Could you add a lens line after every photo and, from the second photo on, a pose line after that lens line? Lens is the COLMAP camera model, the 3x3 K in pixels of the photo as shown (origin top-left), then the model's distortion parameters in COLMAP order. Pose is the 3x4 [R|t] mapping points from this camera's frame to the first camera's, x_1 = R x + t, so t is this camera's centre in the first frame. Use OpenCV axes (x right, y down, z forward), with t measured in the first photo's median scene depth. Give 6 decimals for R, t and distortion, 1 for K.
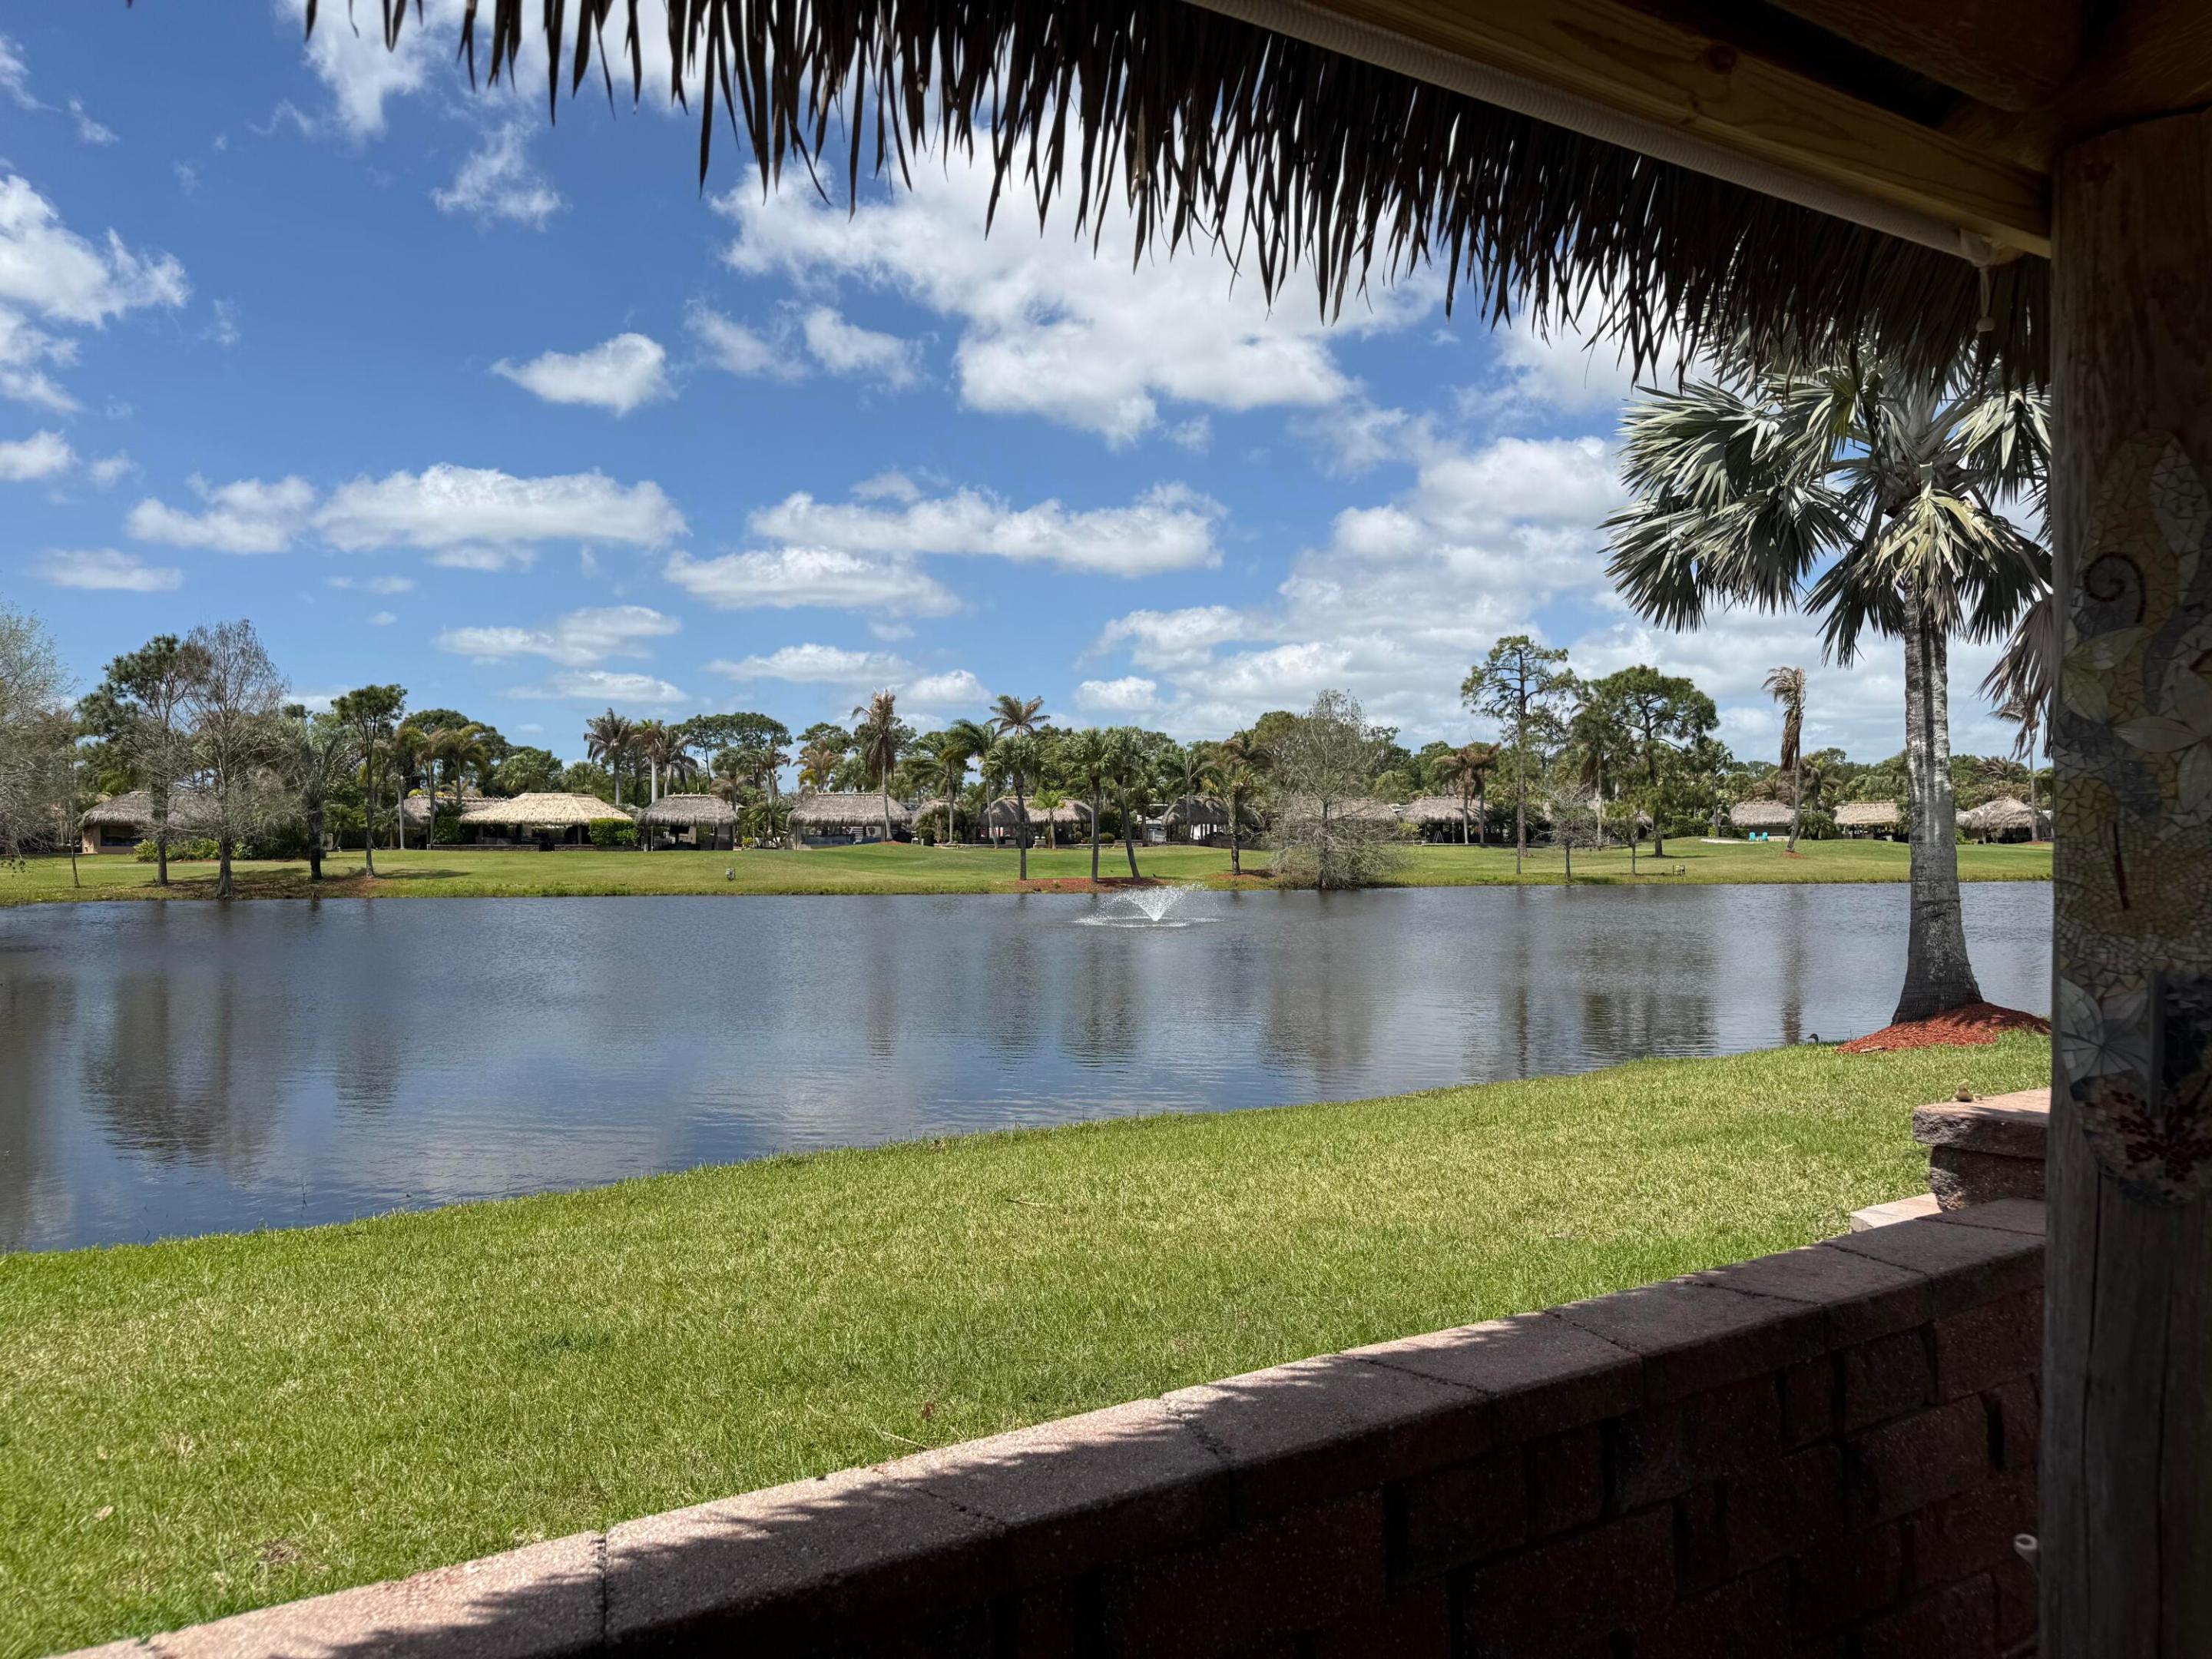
lens RADIAL K [[1562.3, 0, 1103.4], [0, 1562.3, 830.9], [0, 0, 1]] dist [0.086350, -0.123838]
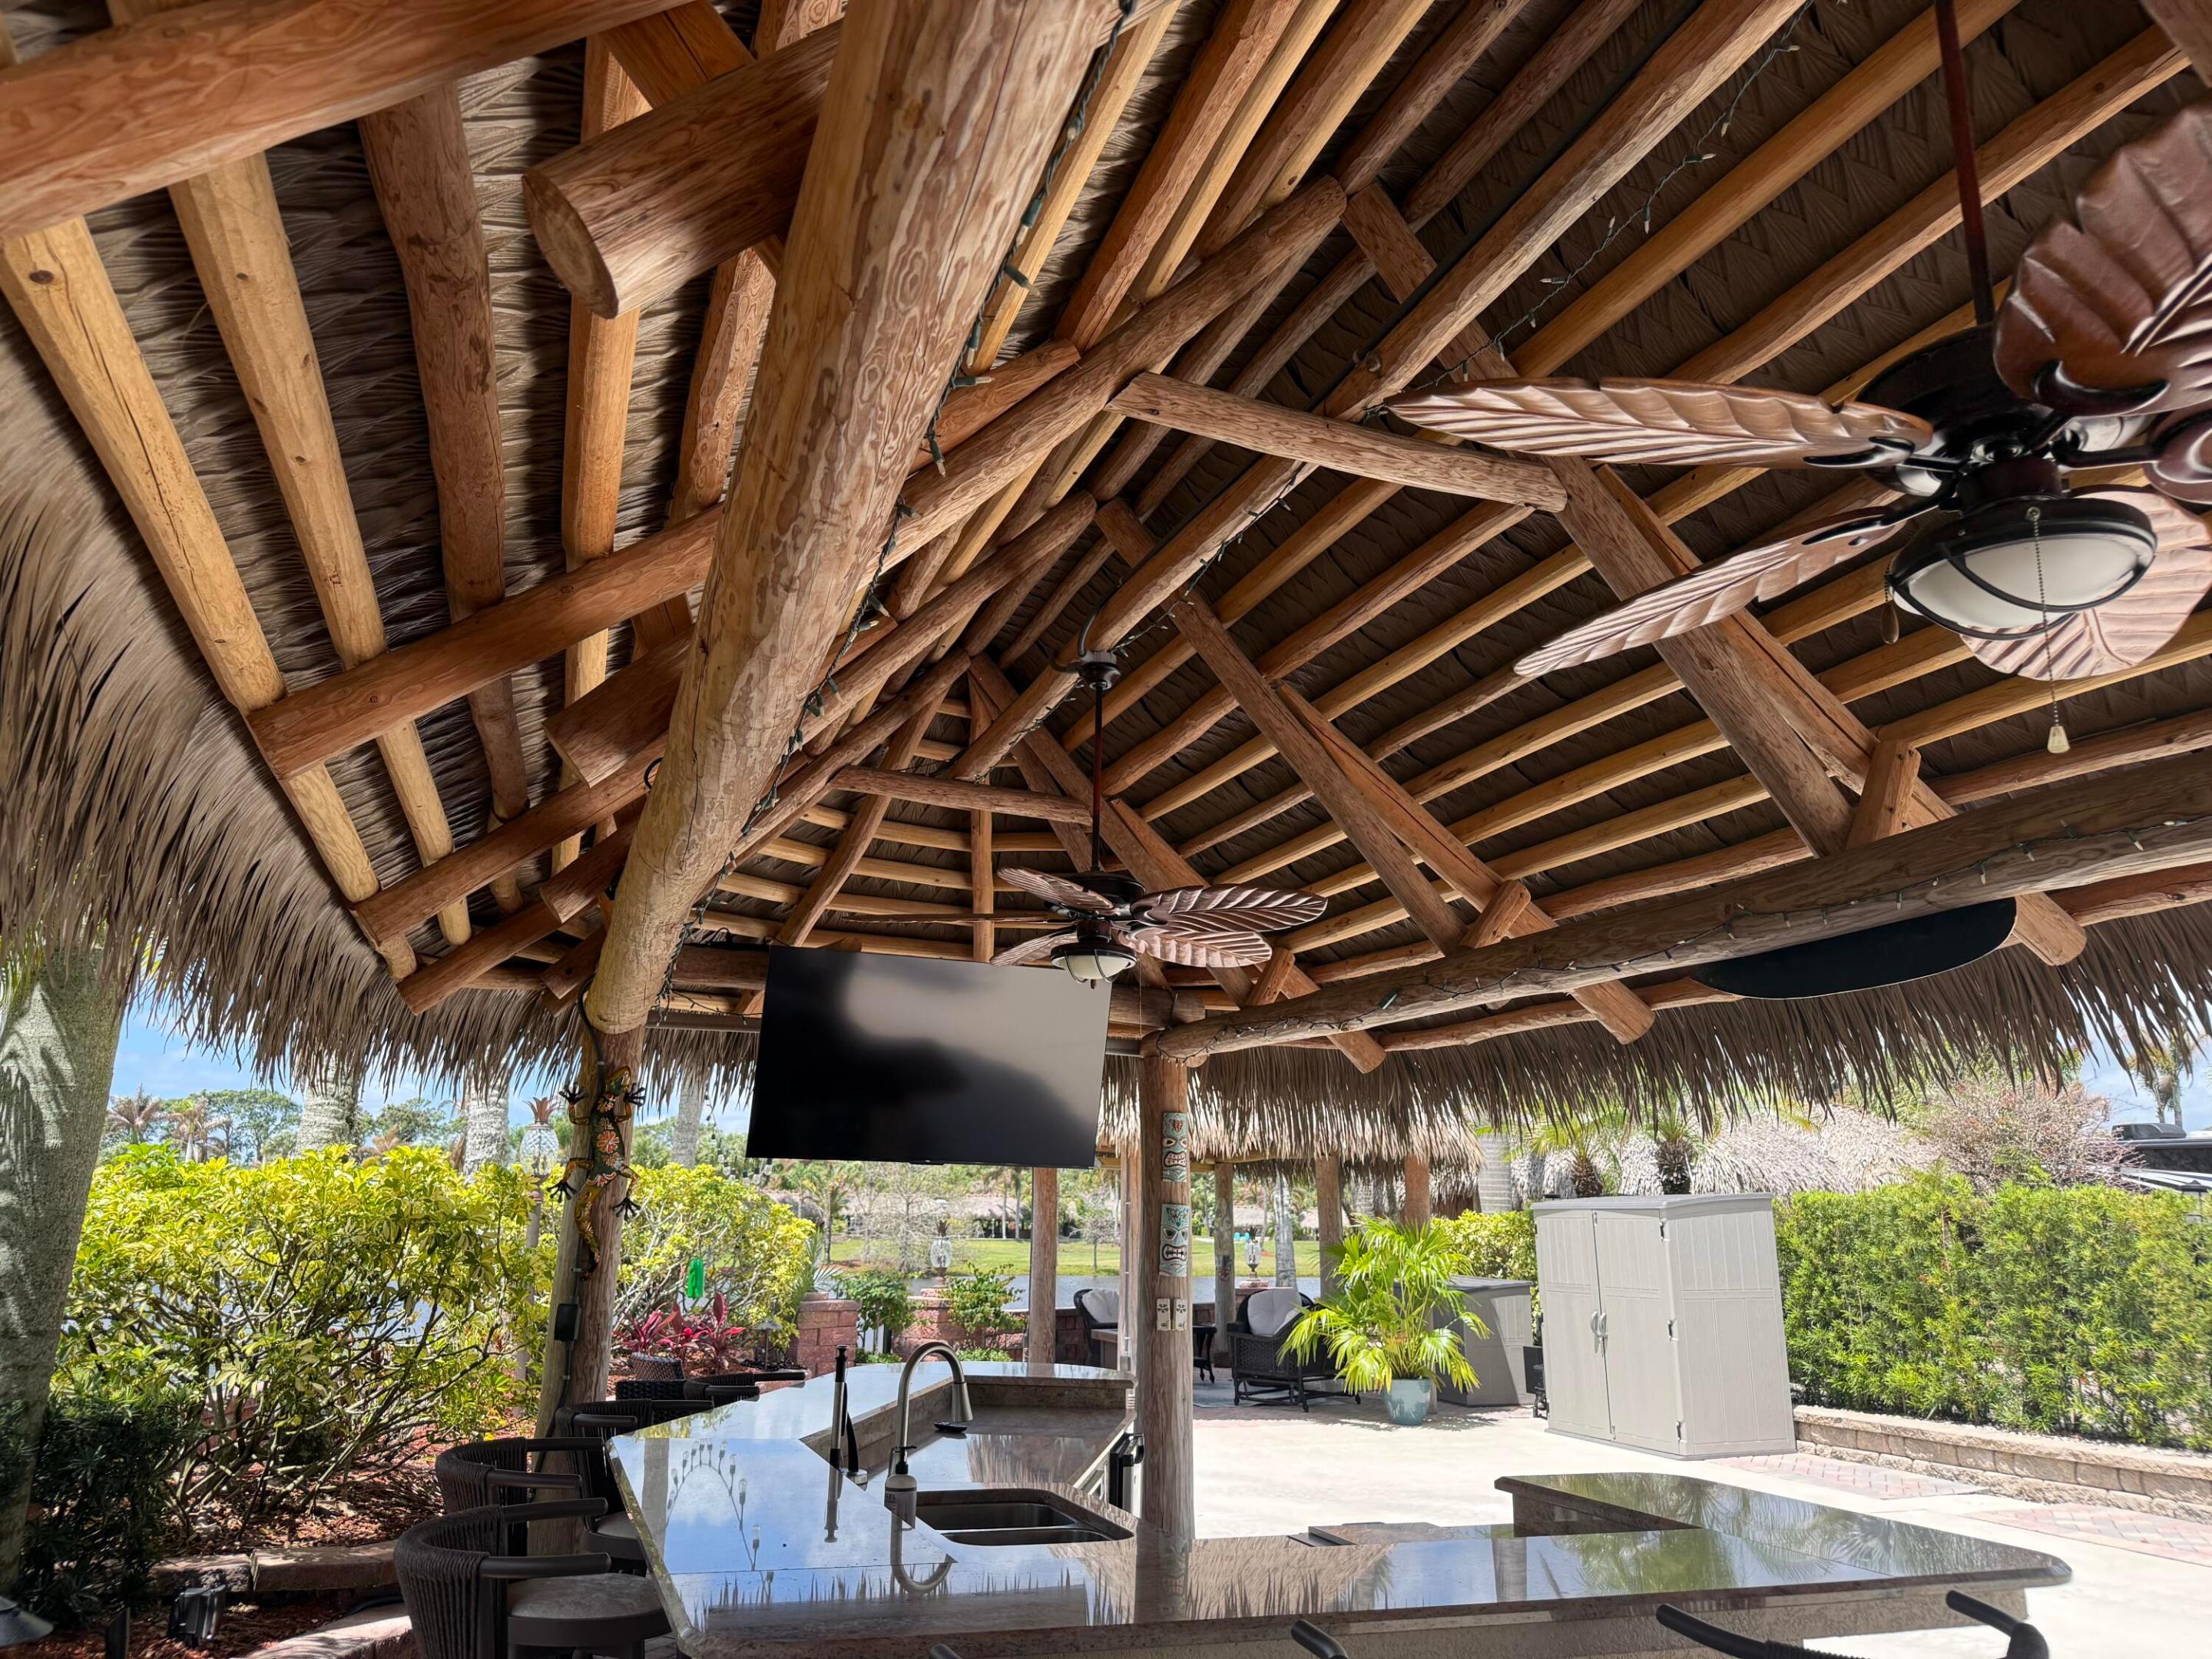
lens RADIAL K [[1557.5, 0, 1106.0], [0, 1557.5, 829.5], [0, 0, 1]] dist [0.136732, -0.204197]
pose [[0.953875, 0.088045, 0.287003, -0.064548], [-0.015721, 0.969364, -0.245126, -0.001545], [-0.299793, 0.229308, 0.926036, -0.174712]]
